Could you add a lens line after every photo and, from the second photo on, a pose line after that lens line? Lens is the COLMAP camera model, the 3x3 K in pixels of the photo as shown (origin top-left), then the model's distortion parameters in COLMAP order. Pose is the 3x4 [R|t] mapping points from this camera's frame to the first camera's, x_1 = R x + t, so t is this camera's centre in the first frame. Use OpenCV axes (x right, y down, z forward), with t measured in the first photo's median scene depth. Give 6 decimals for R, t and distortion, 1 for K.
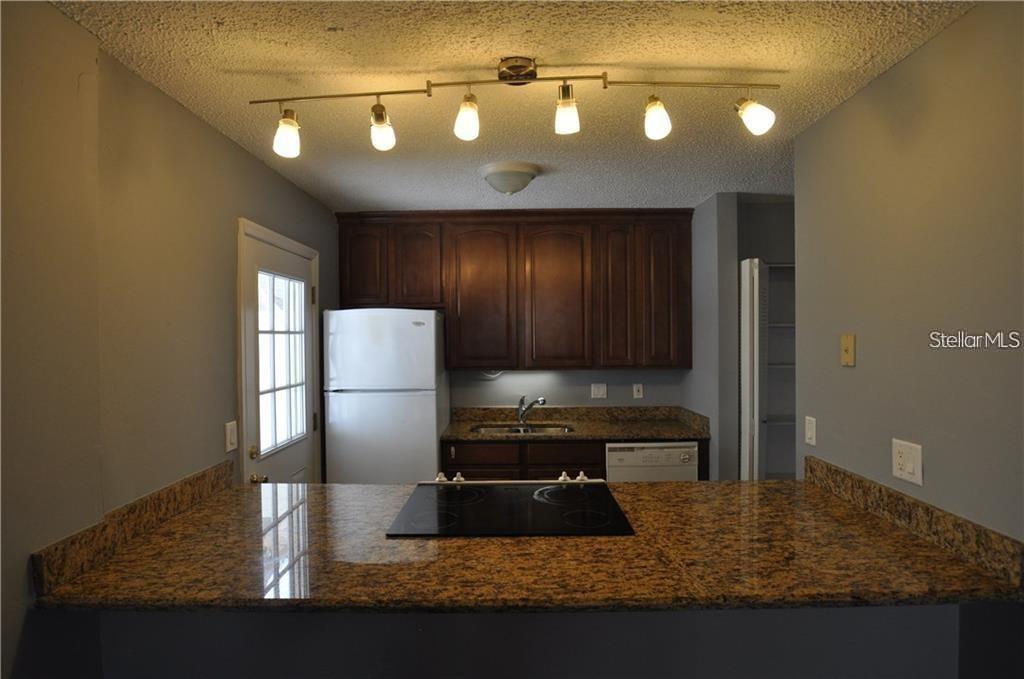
lens RADIAL K [[515.3, 0, 511.3], [0, 515.3, 339.5], [0, 0, 1]] dist [-0.025211, 0.001835]
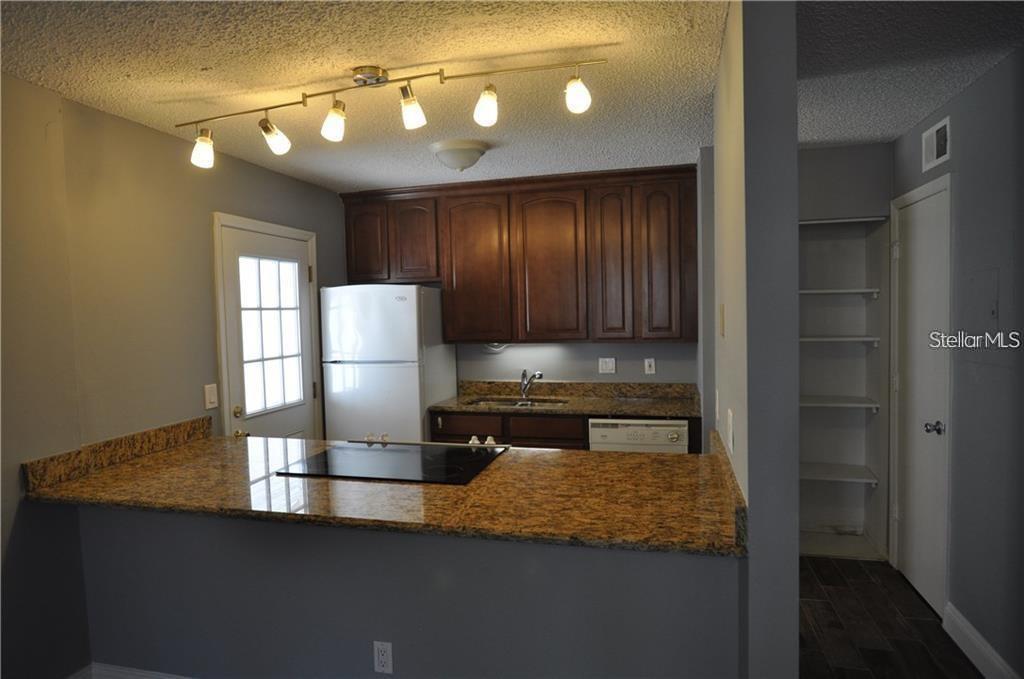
lens RADIAL K [[595.3, 0, 510.7], [0, 595.3, 339.3], [0, 0, 1]] dist [-0.013507, 0.002474]
pose [[0.967876, -0.001328, -0.251424, 0.632554], [0.012807, 0.998948, 0.044027, 0.003358], [0.251101, -0.045833, 0.966875, -0.216974]]
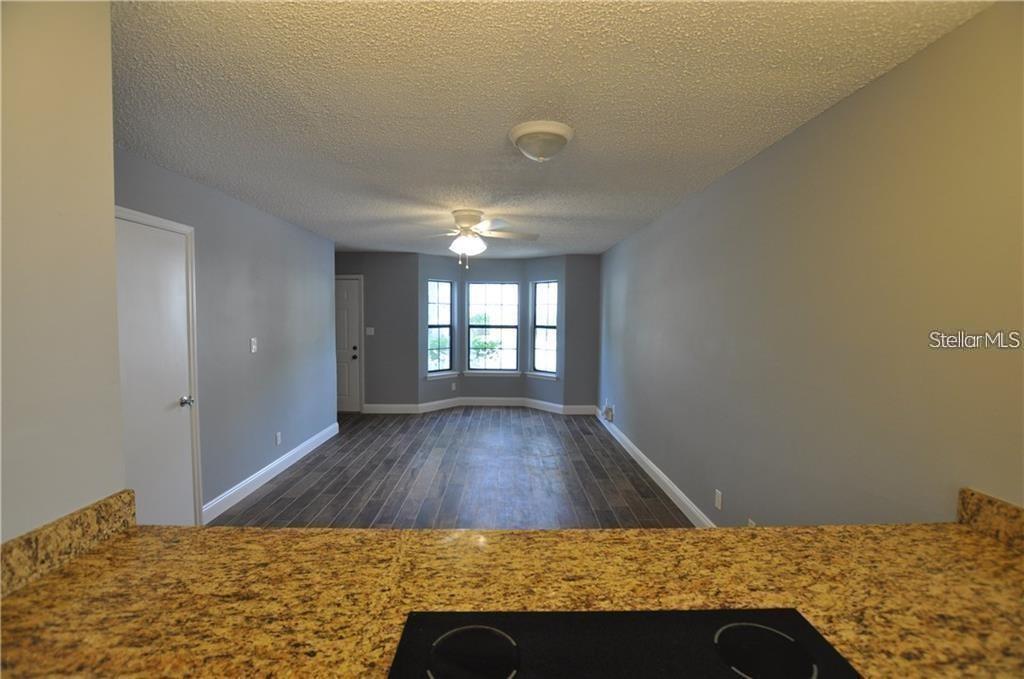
lens RADIAL K [[448.9, 0, 513.6], [0, 448.9, 341.7], [0, 0, 1]] dist [-0.036418, 0.004526]
pose [[-0.999794, 0.001525, -0.020244, 0.116053], [0.000240, 0.997993, 0.063332, 0.006785], [0.020300, 0.063314, -0.997787, 1.447105]]
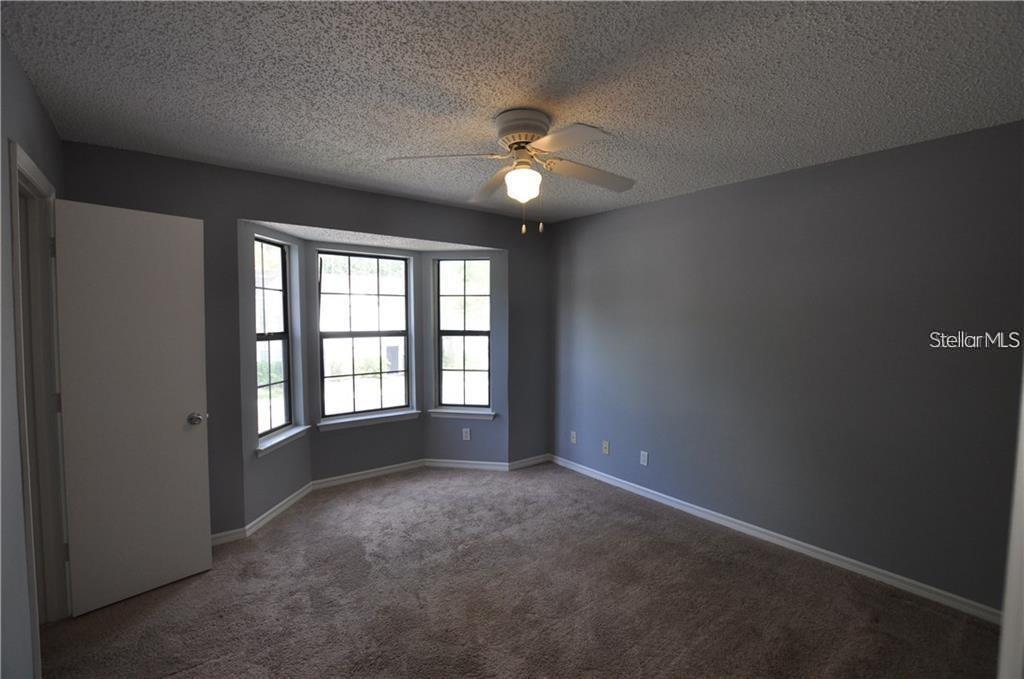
lens RADIAL K [[448.9, 0, 507.4], [0, 448.9, 344.1], [0, 0, 1]] dist [-0.036418, 0.004526]
pose [[-0.794646, 0.036366, -0.605982, 1.083626], [-0.002153, 0.998029, 0.062716, 0.039270], [0.607069, 0.051142, -0.793002, -0.571124]]
